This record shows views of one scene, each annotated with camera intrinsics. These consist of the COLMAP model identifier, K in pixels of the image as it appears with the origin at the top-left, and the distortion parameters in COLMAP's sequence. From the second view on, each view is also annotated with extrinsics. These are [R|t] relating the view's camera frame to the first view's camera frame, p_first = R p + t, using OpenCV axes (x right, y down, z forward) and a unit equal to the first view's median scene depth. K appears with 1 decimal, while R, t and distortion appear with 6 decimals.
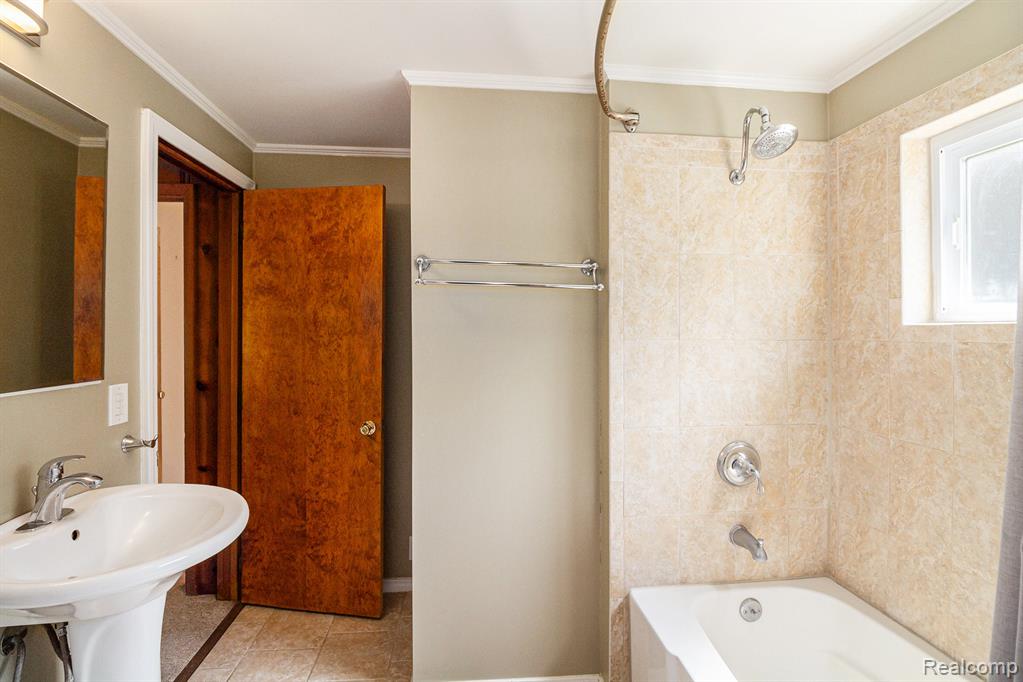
lens RADIAL K [[490.6, 0, 512.1], [0, 490.6, 334.9], [0, 0, 1]] dist [-0.010260, -0.001254]
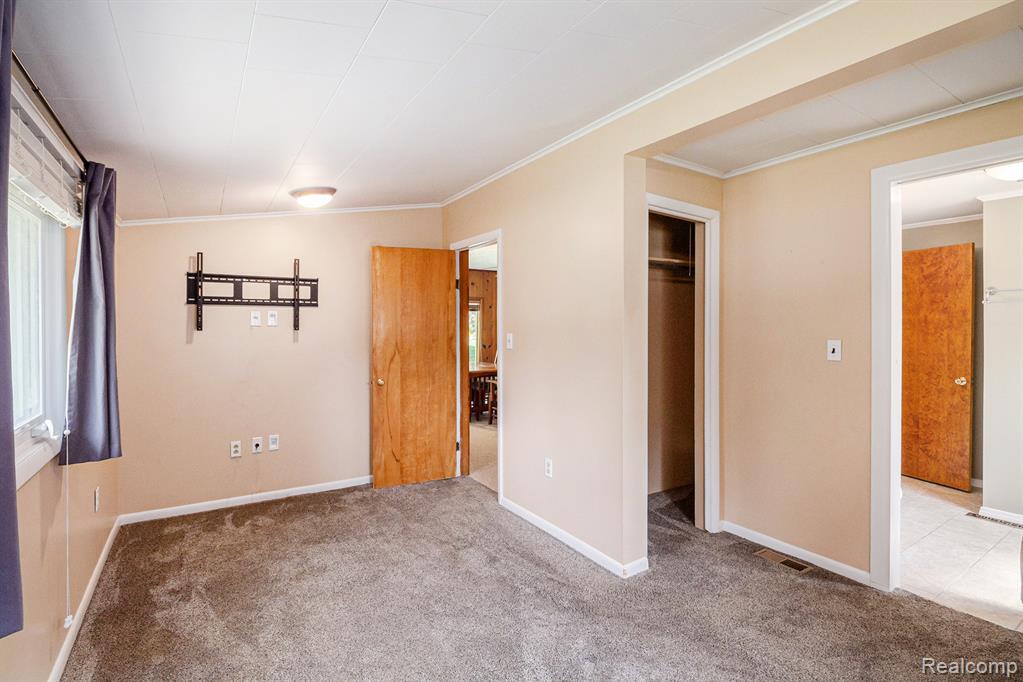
lens RADIAL K [[490.6, 0, 512.8], [0, 490.6, 332.9], [0, 0, 1]] dist [-0.010260, -0.001254]
pose [[0.459202, 0.005512, -0.888315, 0.513957], [0.000701, 0.999978, 0.006567, 0.003498], [0.888332, -0.003639, 0.459188, -1.227357]]
